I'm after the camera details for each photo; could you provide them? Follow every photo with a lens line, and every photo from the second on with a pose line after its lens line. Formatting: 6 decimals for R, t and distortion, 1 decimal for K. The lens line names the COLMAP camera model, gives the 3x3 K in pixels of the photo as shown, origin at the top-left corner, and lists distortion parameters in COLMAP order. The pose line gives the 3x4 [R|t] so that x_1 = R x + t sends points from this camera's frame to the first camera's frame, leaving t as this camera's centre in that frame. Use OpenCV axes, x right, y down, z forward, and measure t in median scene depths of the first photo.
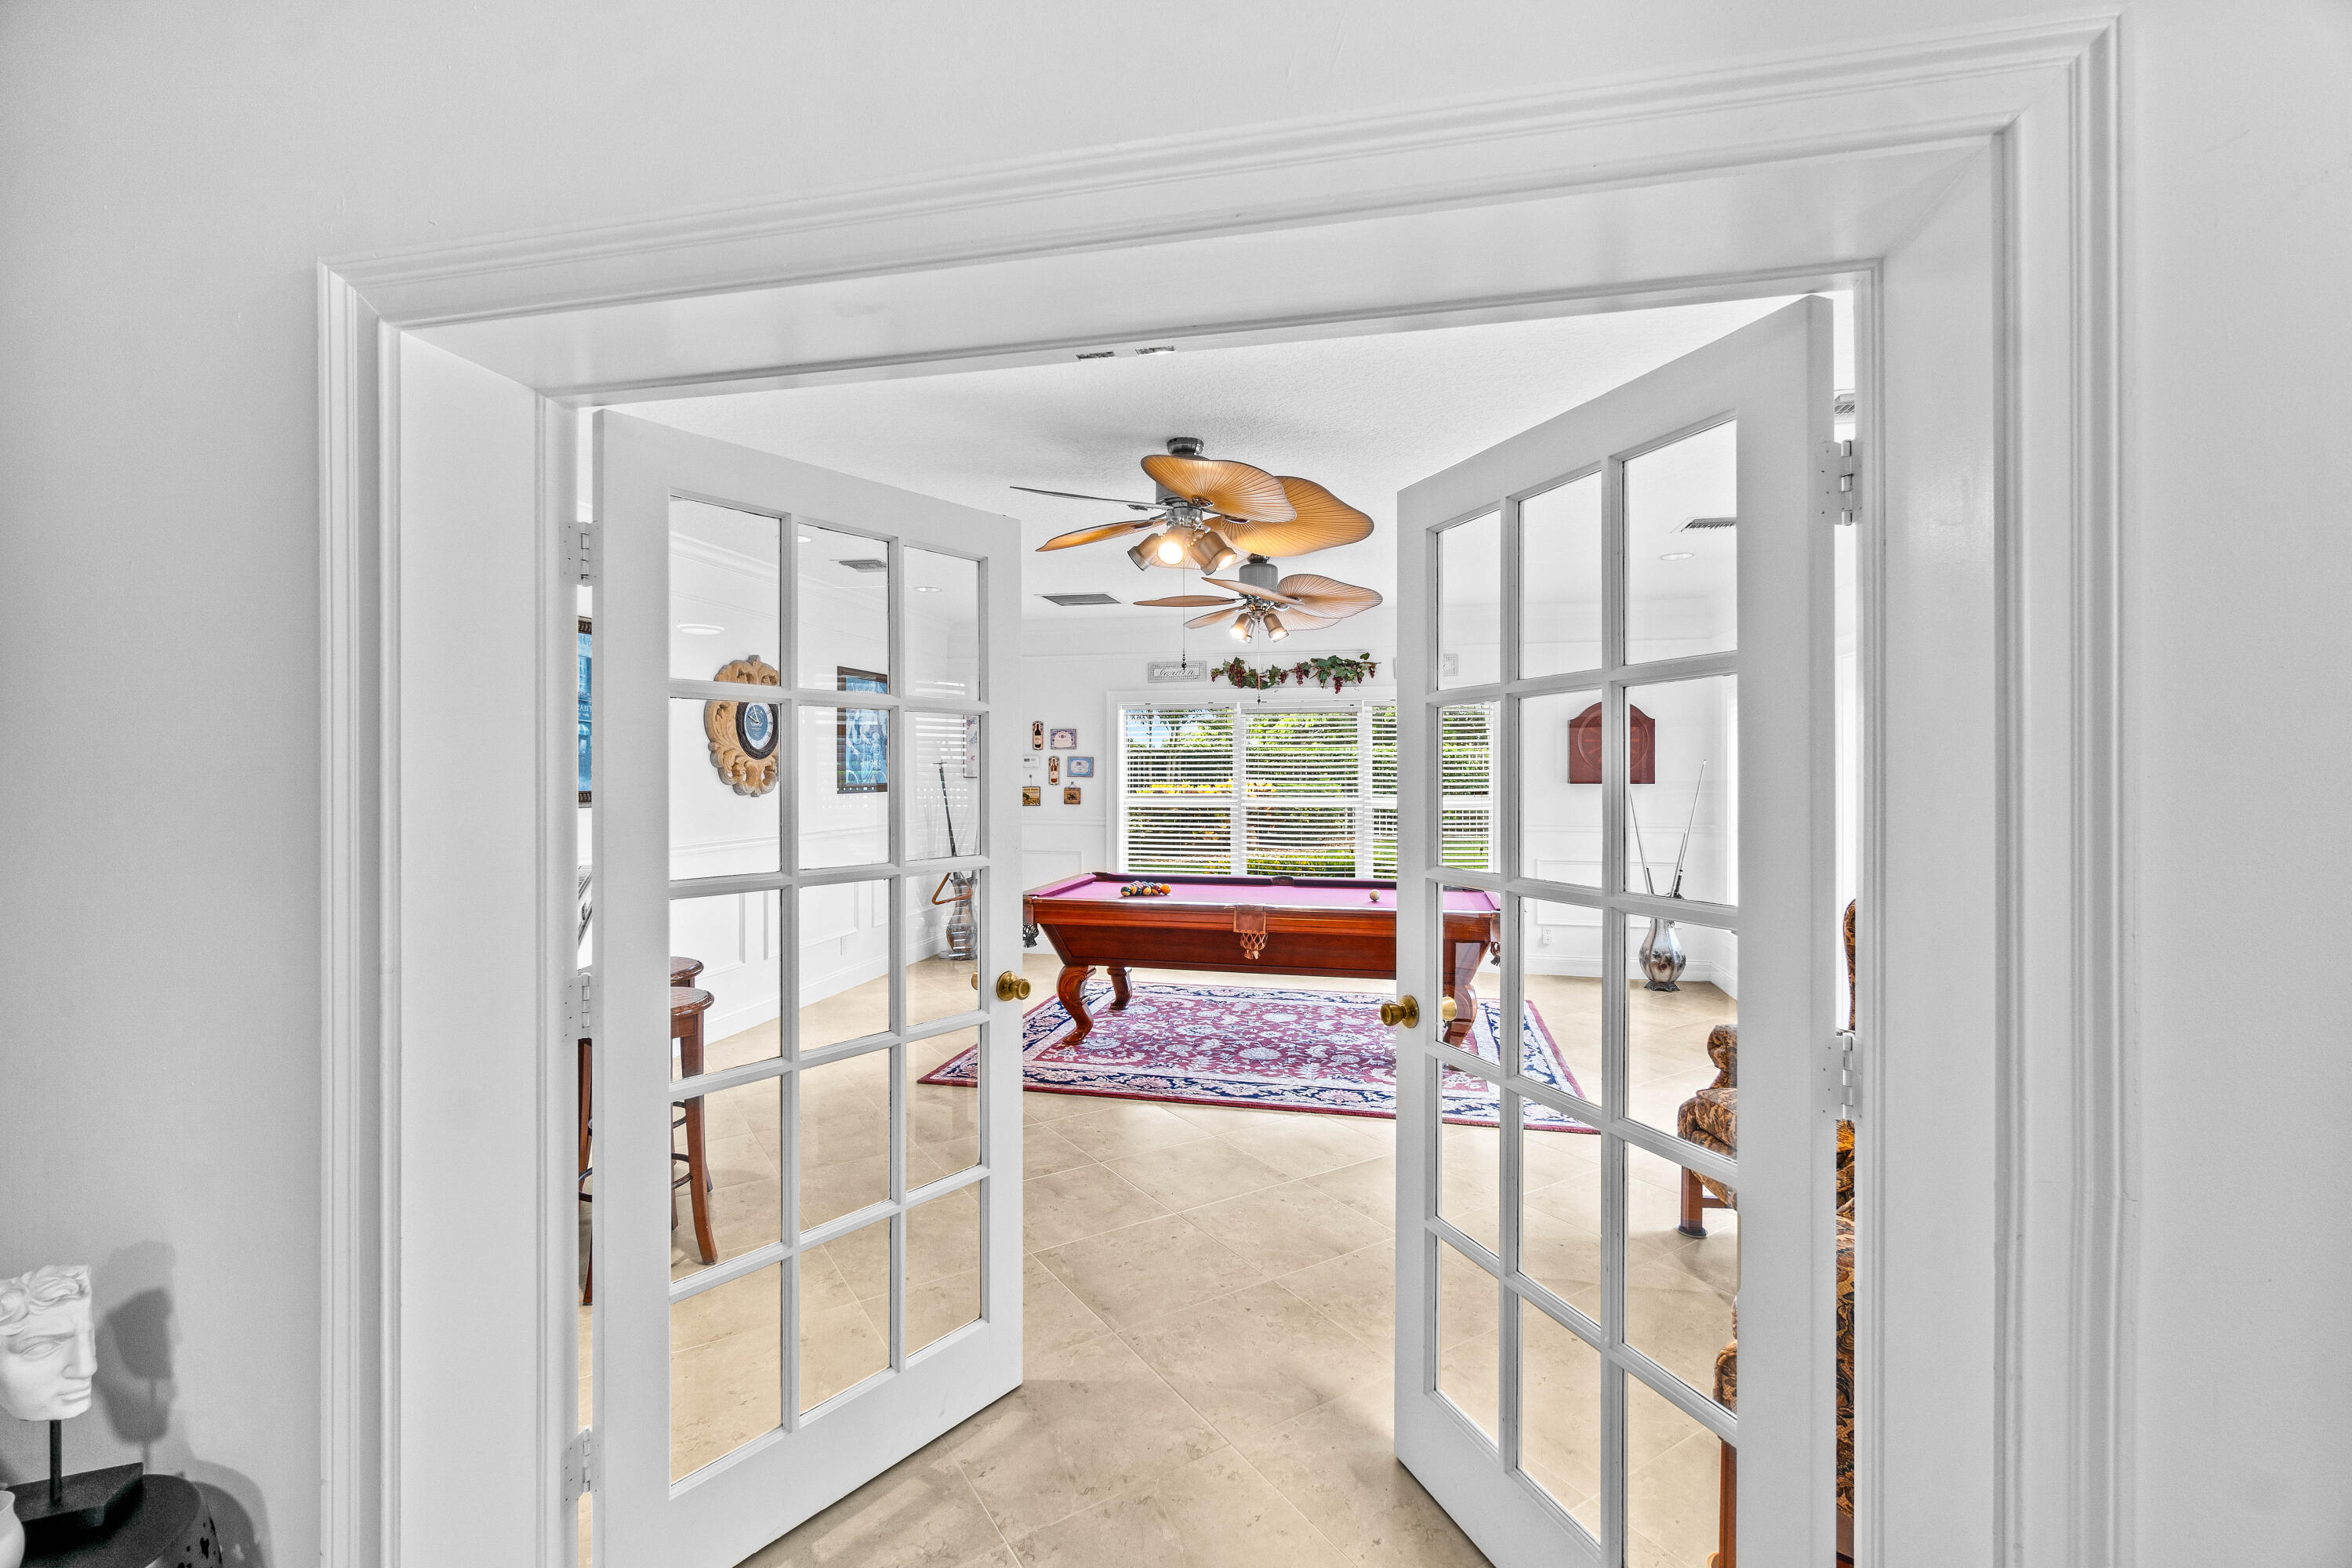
lens RADIAL K [[1029.4, 0, 1187.2], [0, 1029.4, 776.4], [0, 0, 1]] dist [-0.008109, 0.000685]
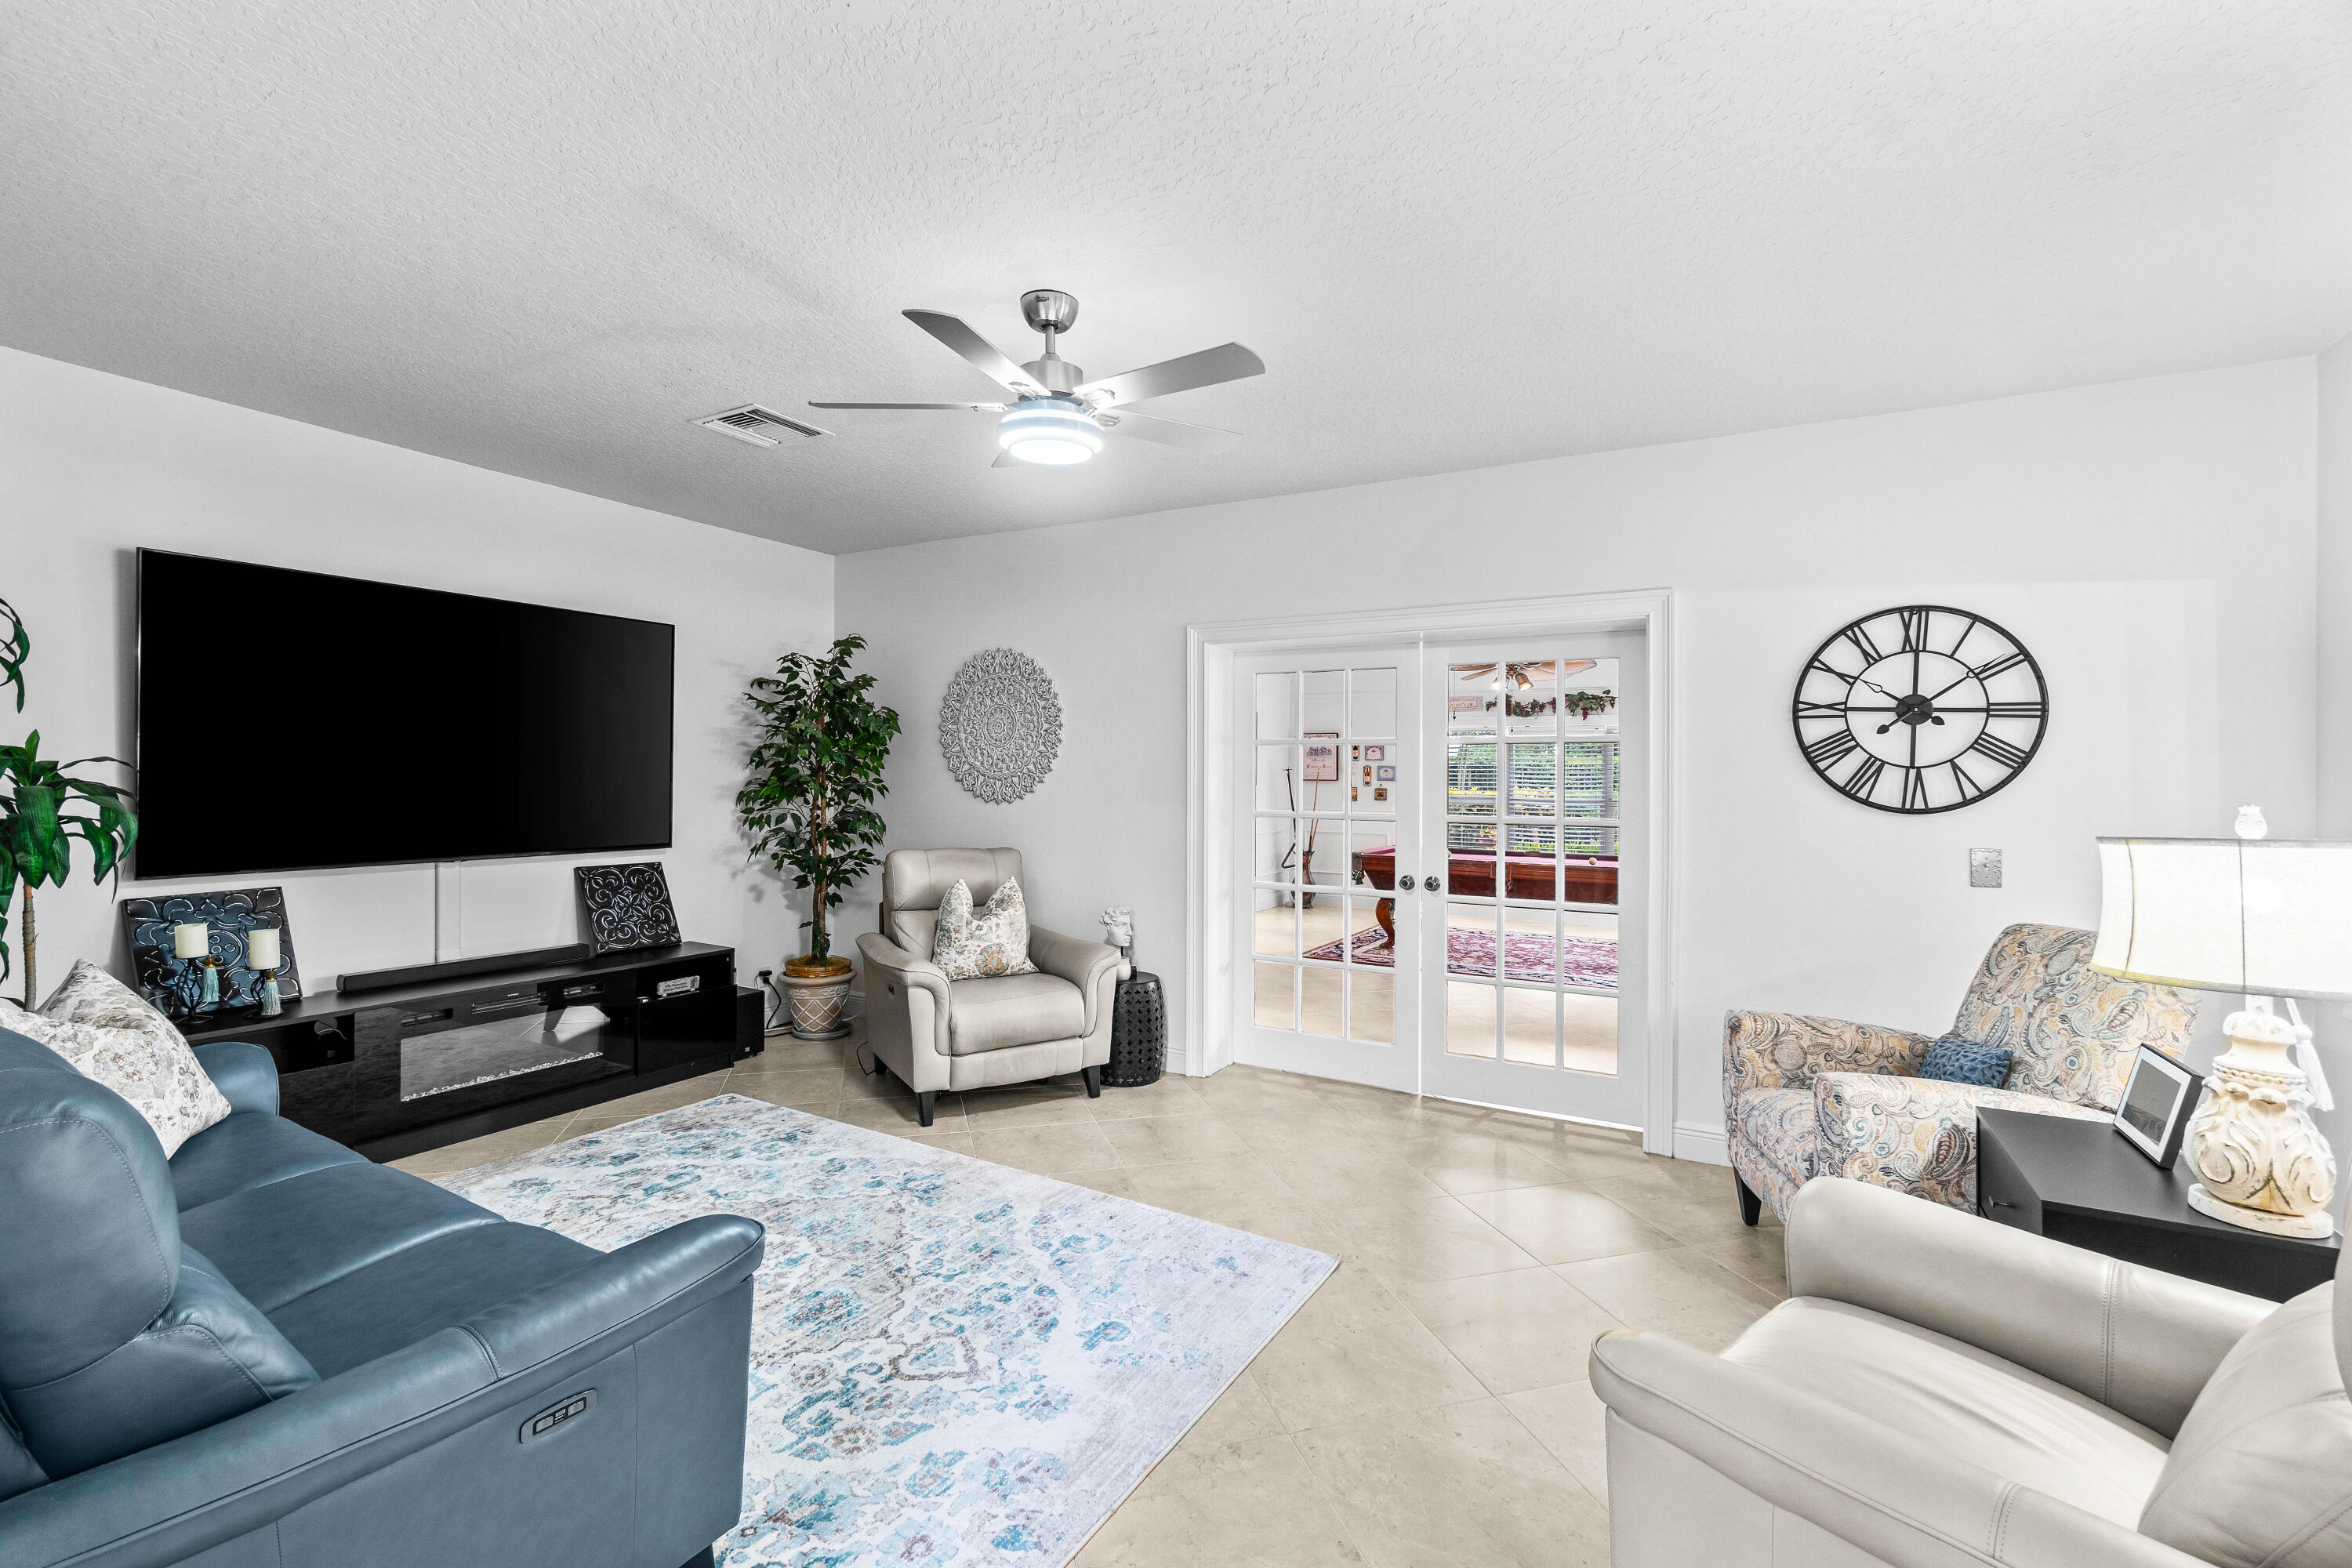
lens RADIAL K [[1029.4, 0, 1187.2], [0, 1029.4, 776.4], [0, 0, 1]] dist [-0.008109, 0.000685]
pose [[0.960434, 0.011919, -0.278251, 0.033644], [-0.013670, 0.999897, -0.004355, 0.006547], [0.278171, 0.007987, 0.960498, -0.586288]]
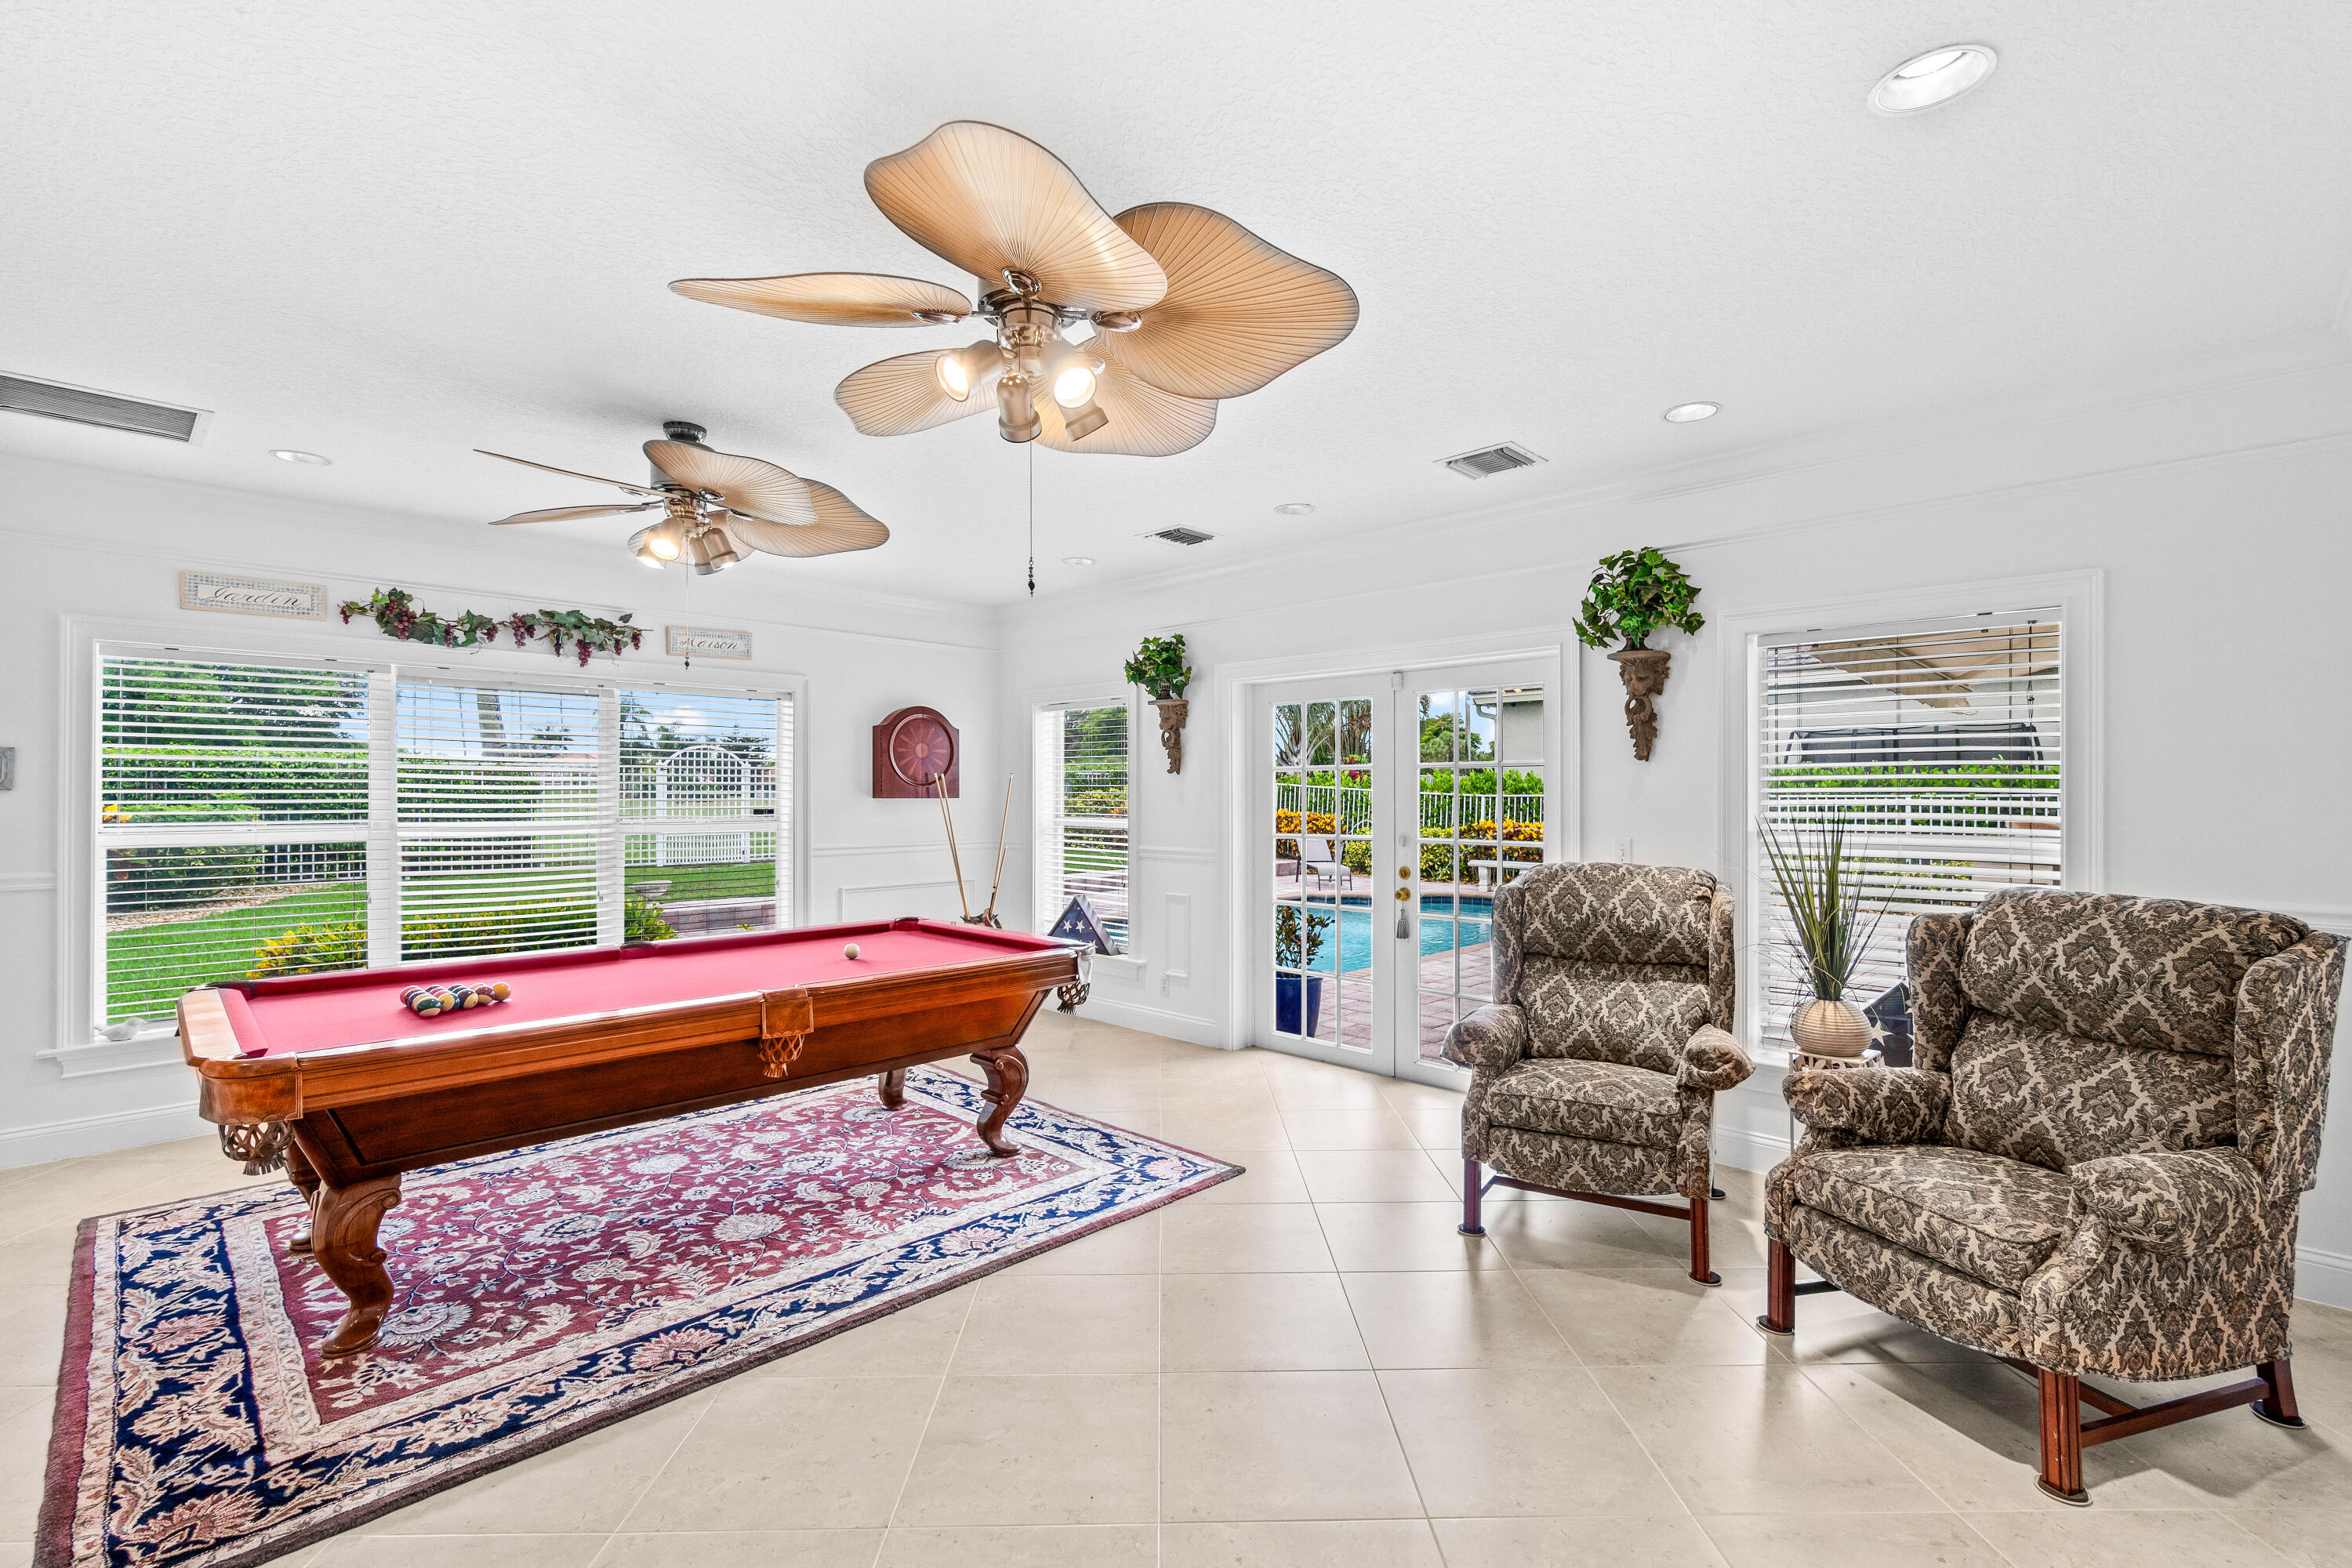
lens RADIAL K [[1029.4, 0, 1187.2], [0, 1029.4, 776.4], [0, 0, 1]] dist [-0.008109, 0.000685]
pose [[0.518670, 0.016175, 0.854822, -0.318156], [0.005174, 0.999743, -0.022057, 0.012628], [-0.854959, 0.015863, 0.518453, 0.436381]]
